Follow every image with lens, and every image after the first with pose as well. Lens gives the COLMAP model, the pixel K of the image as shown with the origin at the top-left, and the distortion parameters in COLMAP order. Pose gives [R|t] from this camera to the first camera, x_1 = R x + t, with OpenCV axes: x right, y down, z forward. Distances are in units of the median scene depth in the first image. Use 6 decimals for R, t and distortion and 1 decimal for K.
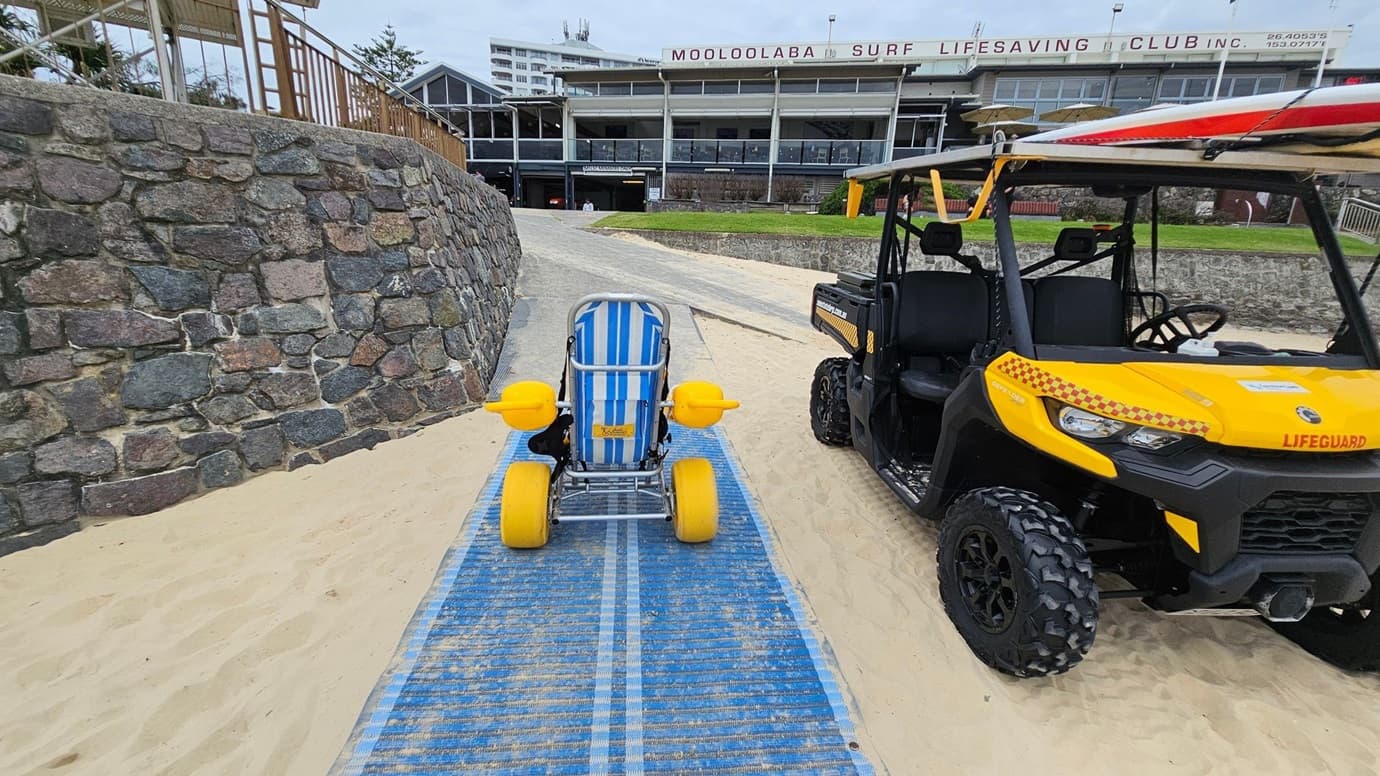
lens RADIAL K [[566.2, 0, 682.9], [0, 566.2, 384.4], [0, 0, 1]] dist [-0.002475, 0.000333]
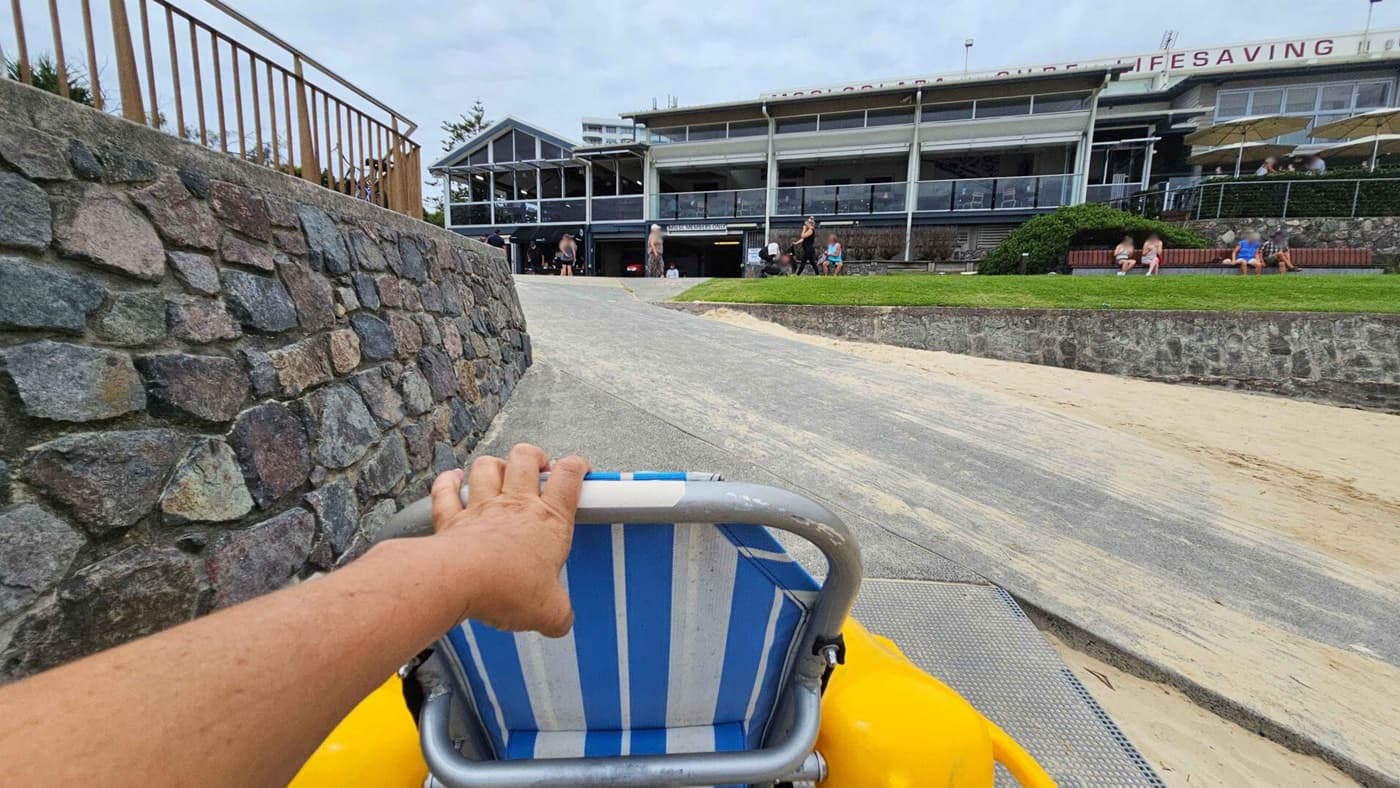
lens RADIAL K [[574.4, 0, 695.7], [0, 574.4, 389.3], [0, 0, 1]] dist [-0.002475, 0.000333]
pose [[0.992307, -0.001086, -0.123798, -0.056300], [-0.011980, 0.994427, -0.104748, -0.108780], [0.123221, 0.105425, 0.986763, 0.362482]]
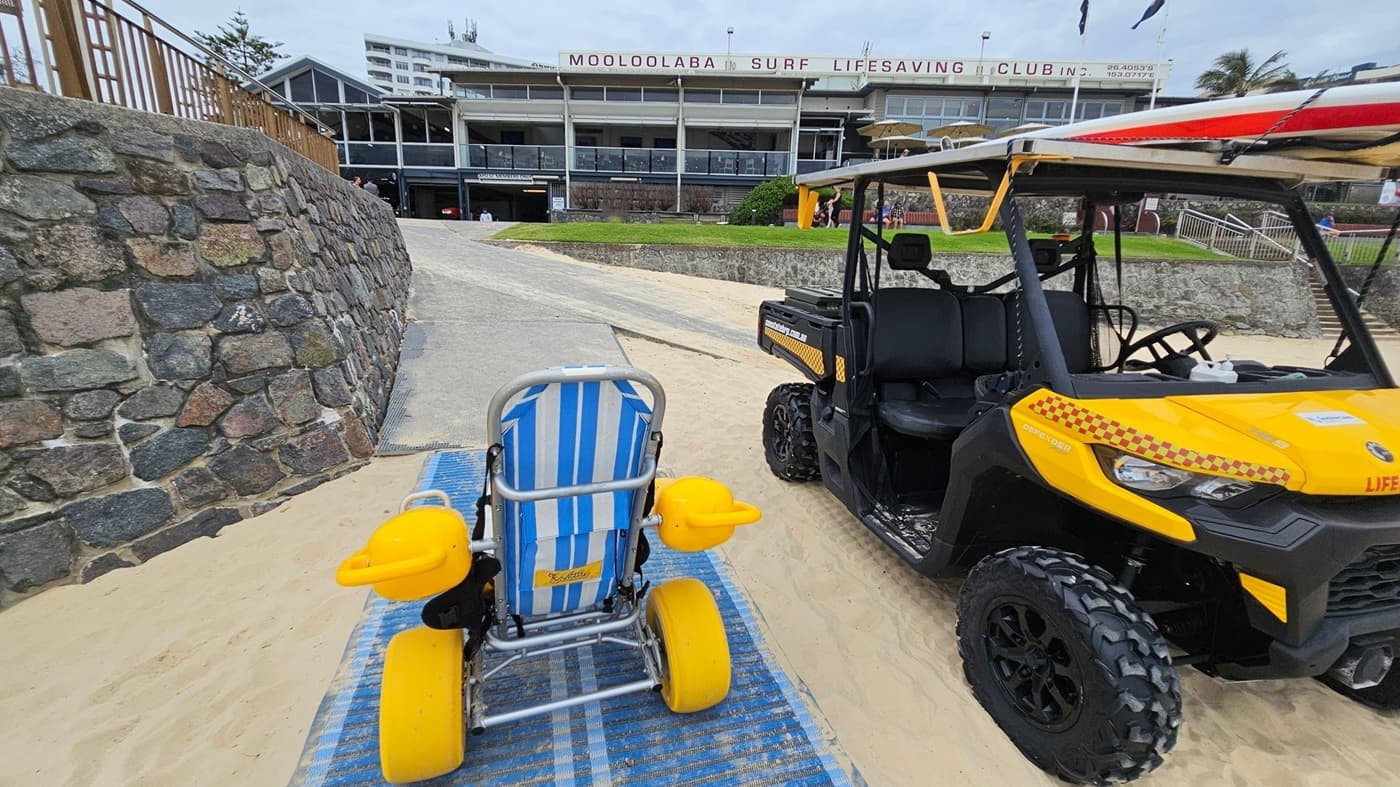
lens RADIAL K [[574.4, 0, 693.8], [0, 574.4, 389.5], [0, 0, 1]] dist [-0.002475, 0.000333]
pose [[0.984290, -0.050461, 0.169193, -0.009604], [0.052609, 0.998581, -0.008234, -0.009921], [-0.168537, 0.017006, 0.985549, 0.032686]]
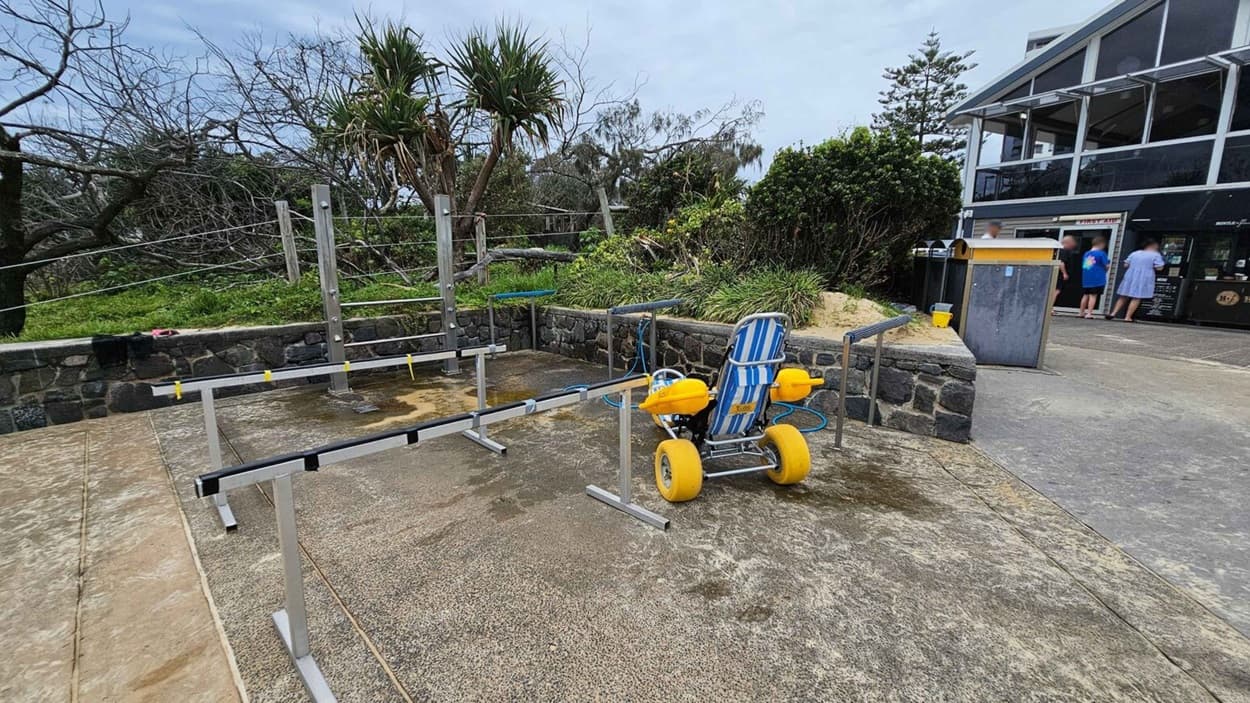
lens RADIAL K [[512.9, 0, 617.1], [0, 512.9, 343.0], [0, 0, 1]] dist [-0.002475, 0.000333]
pose [[0.619820, 0.100243, -0.778315, -0.613239], [-0.166082, 0.986098, -0.005257, -0.381864], [0.766968, 0.132522, 0.627852, 0.823804]]
